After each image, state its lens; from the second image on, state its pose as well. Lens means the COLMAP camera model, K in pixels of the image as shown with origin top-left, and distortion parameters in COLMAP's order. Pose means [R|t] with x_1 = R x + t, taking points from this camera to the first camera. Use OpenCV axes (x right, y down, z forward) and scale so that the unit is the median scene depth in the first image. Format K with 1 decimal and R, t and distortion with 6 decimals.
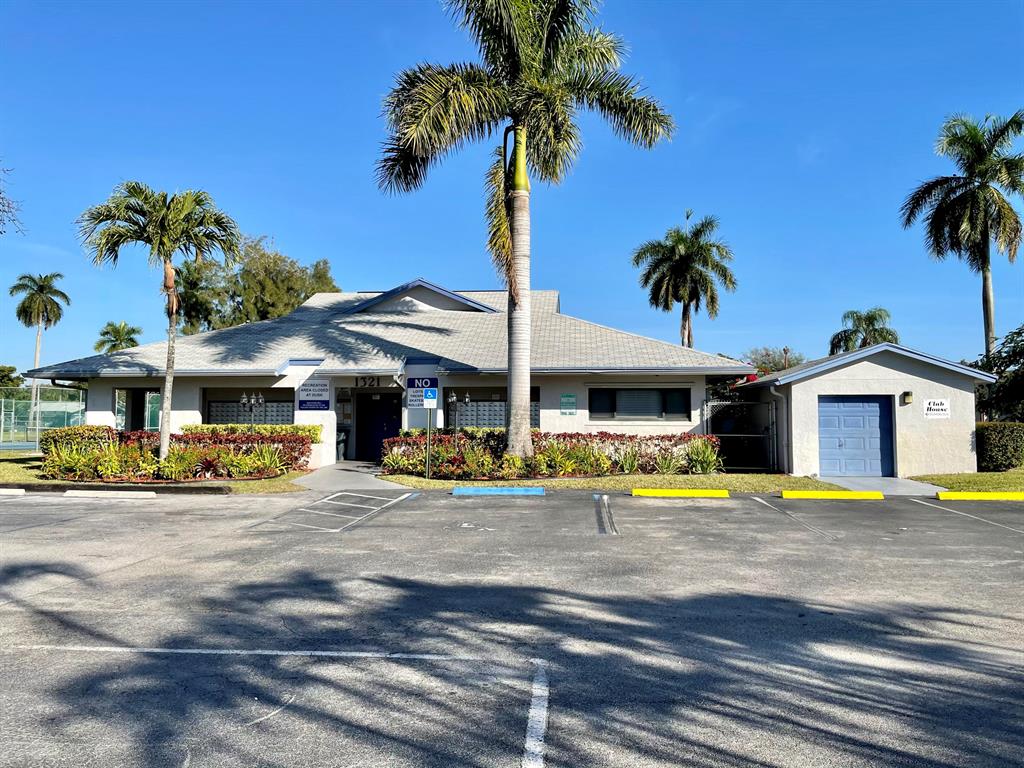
lens RADIAL K [[777.9, 0, 510.9], [0, 777.9, 377.4], [0, 0, 1]] dist [-0.008212, -0.001328]
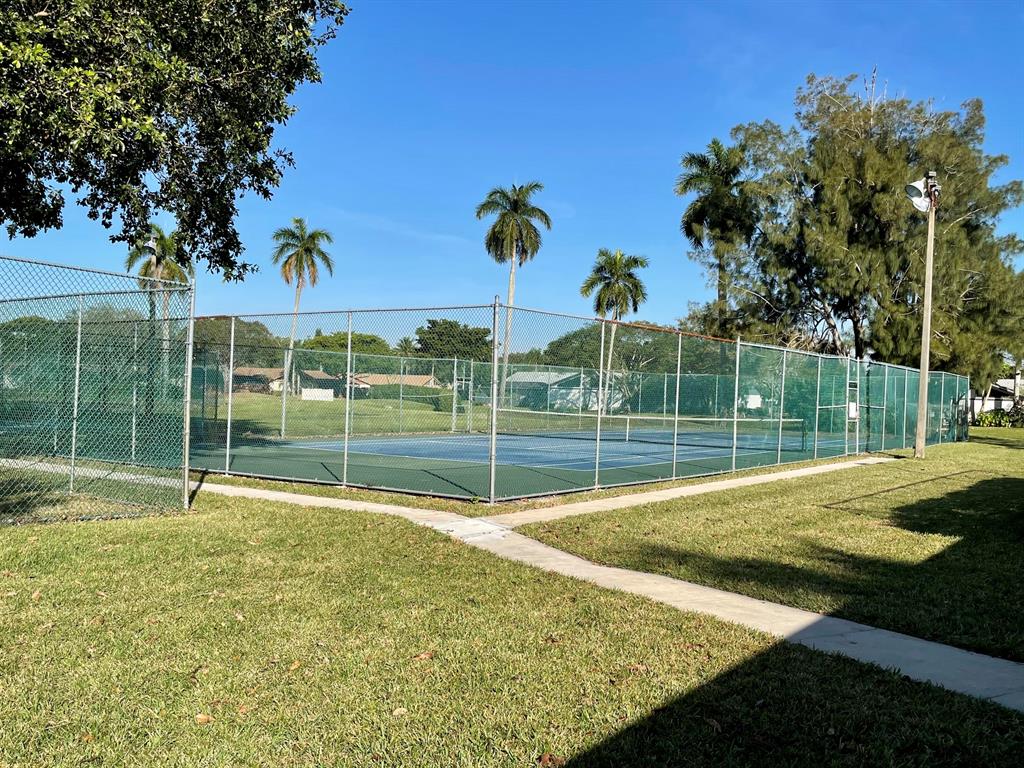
lens RADIAL K [[903.0, 0, 512.0], [0, 903.0, 385.9], [0, 0, 1]] dist [0.000324, 0.000276]
pose [[0.852804, 0.019416, -0.521870, -0.173894], [0.002567, 0.999141, 0.041367, 0.014763], [0.522225, -0.036617, 0.852021, 0.289039]]
